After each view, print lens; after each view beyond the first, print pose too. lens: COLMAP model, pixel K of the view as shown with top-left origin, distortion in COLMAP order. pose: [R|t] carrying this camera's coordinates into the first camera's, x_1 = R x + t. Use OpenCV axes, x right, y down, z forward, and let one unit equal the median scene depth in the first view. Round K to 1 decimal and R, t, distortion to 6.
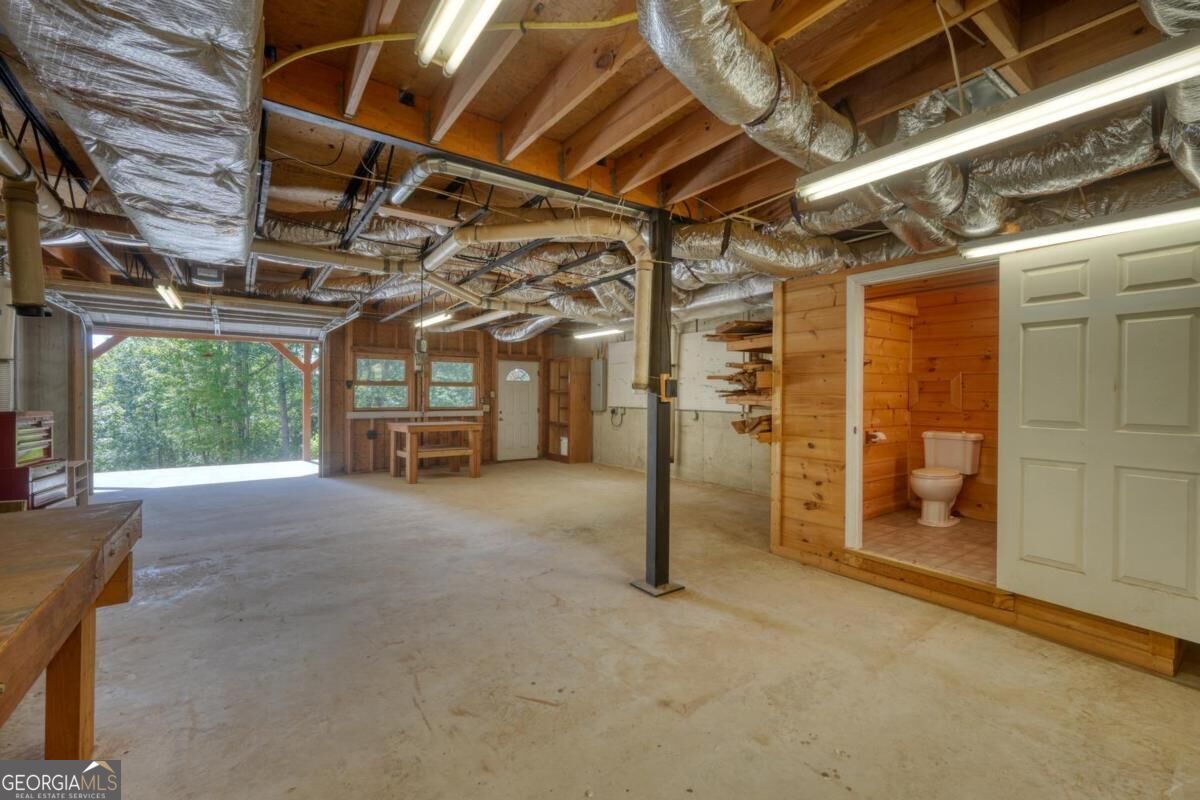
lens RADIAL K [[509.1, 0, 599.3], [0, 509.1, 396.3], [0, 0, 1]] dist [-0.007678, 0.004650]
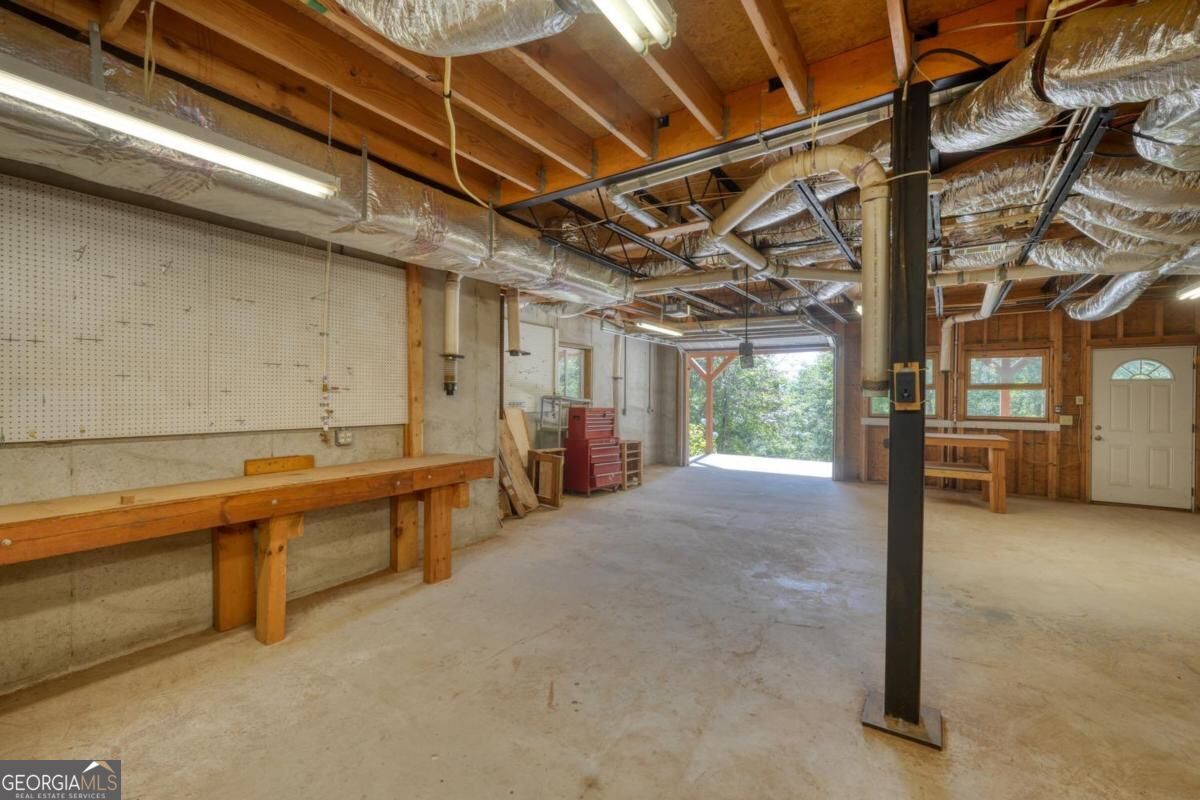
lens RADIAL K [[509.1, 0, 595.7], [0, 509.1, 395.3], [0, 0, 1]] dist [-0.007678, 0.004650]
pose [[0.349375, -0.004162, -0.936974, 0.545231], [-0.008881, 0.999931, -0.007753, 0.001192], [0.936941, 0.011030, 0.349314, 0.446758]]
